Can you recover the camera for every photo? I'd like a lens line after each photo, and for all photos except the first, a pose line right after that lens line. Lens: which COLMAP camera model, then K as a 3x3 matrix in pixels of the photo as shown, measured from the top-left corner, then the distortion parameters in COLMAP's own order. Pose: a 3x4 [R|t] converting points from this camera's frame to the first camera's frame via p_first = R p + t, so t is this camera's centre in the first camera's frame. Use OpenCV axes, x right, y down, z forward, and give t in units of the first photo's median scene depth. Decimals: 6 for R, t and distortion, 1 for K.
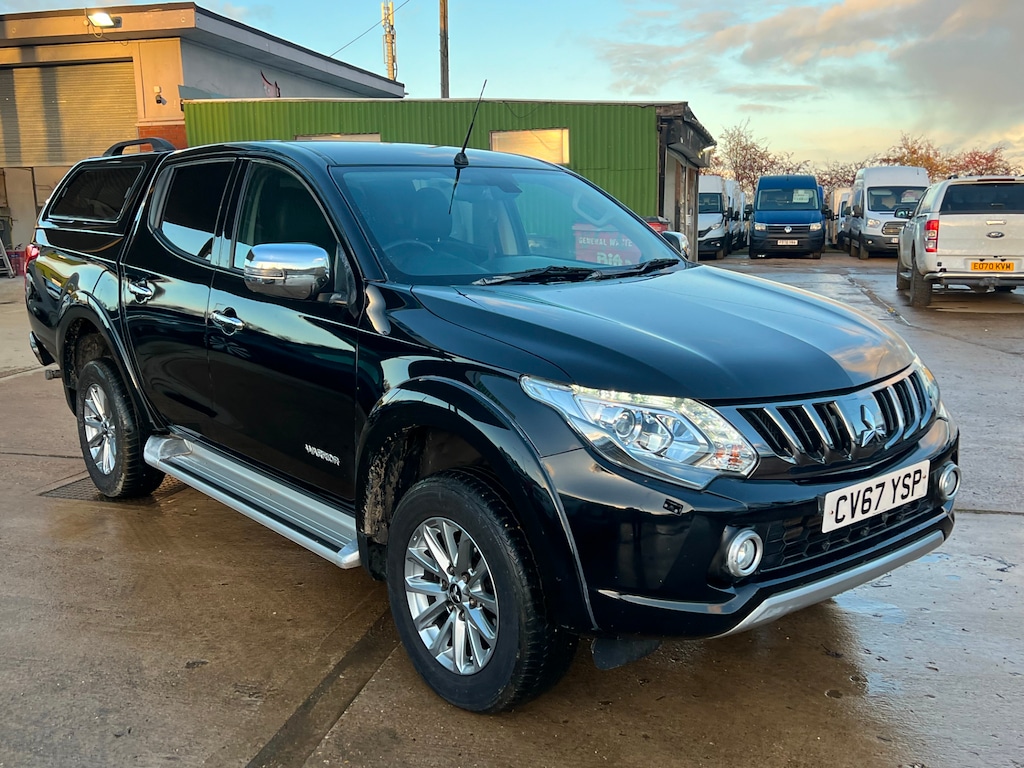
lens RADIAL K [[1022.2, 0, 516.7], [0, 1022.2, 410.4], [0, 0, 1]] dist [0.101556, -0.169729]
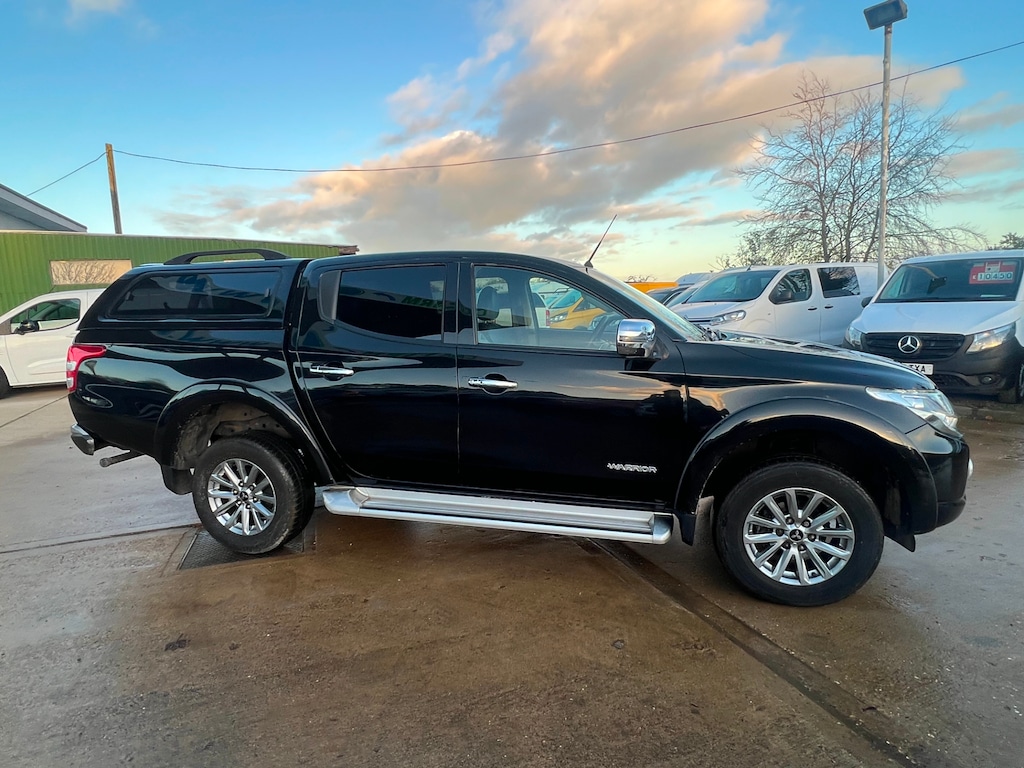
lens RADIAL K [[579.4, 0, 512.6], [0, 579.4, 392.7], [0, 0, 1]] dist [0.001059, -0.001034]
pose [[0.814859, -0.105590, 0.569960, -0.796290], [0.136508, 0.990570, -0.011652, -0.075015], [-0.563356, 0.087299, 0.821590, 0.451463]]
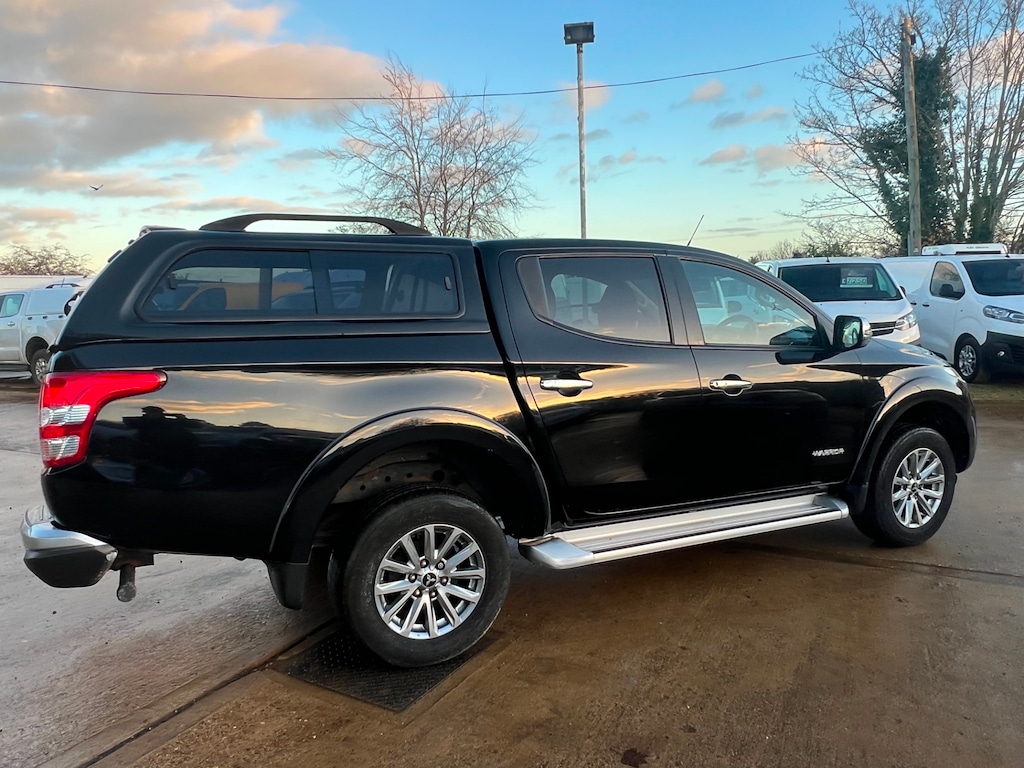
lens RADIAL K [[741.5, 0, 507.5], [0, 741.5, 383.7], [0, 0, 1]] dist [-0.002718, -0.006806]
pose [[0.234157, -0.110685, 0.965877, -1.422747], [0.205807, 0.976625, 0.062023, -0.235078], [-0.950165, 0.184261, 0.251464, 1.209454]]
